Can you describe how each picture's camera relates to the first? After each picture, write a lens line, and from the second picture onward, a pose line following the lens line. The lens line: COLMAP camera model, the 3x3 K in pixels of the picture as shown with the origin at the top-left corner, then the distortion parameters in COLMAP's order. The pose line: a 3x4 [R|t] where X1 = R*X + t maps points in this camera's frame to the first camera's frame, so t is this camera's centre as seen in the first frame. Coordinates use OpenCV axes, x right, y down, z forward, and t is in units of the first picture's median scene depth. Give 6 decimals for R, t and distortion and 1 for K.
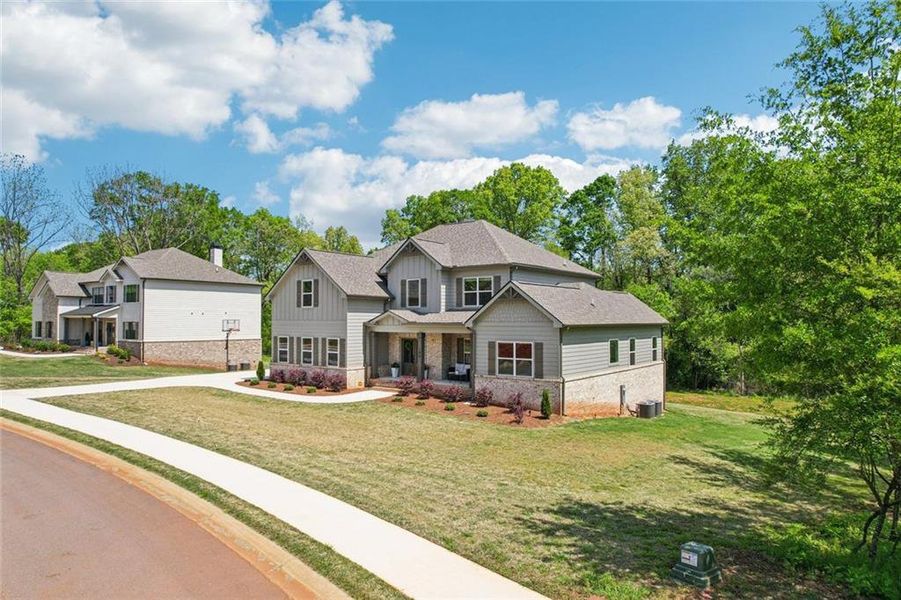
lens RADIAL K [[569.7, 0, 448.4], [0, 569.7, 295.7], [0, 0, 1]] dist [-0.039947, 0.001143]
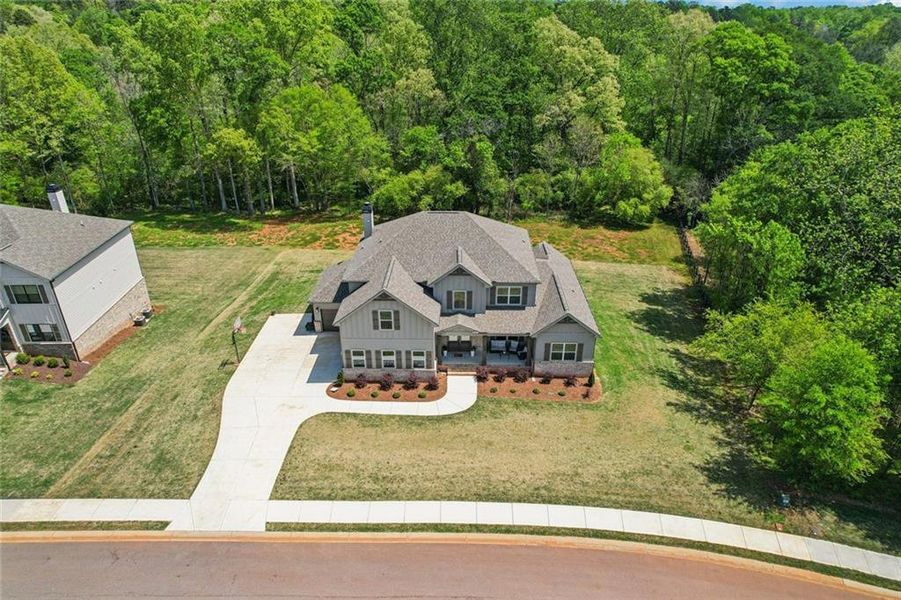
lens RADIAL K [[569.7, 0, 448.4], [0, 569.7, 295.7], [0, 0, 1]] dist [-0.039947, 0.001143]
pose [[0.807108, -0.266794, 0.526685, -0.813585], [-0.019027, 0.879859, 0.474854, -0.672874], [-0.590097, -0.393280, 0.705065, 0.067986]]
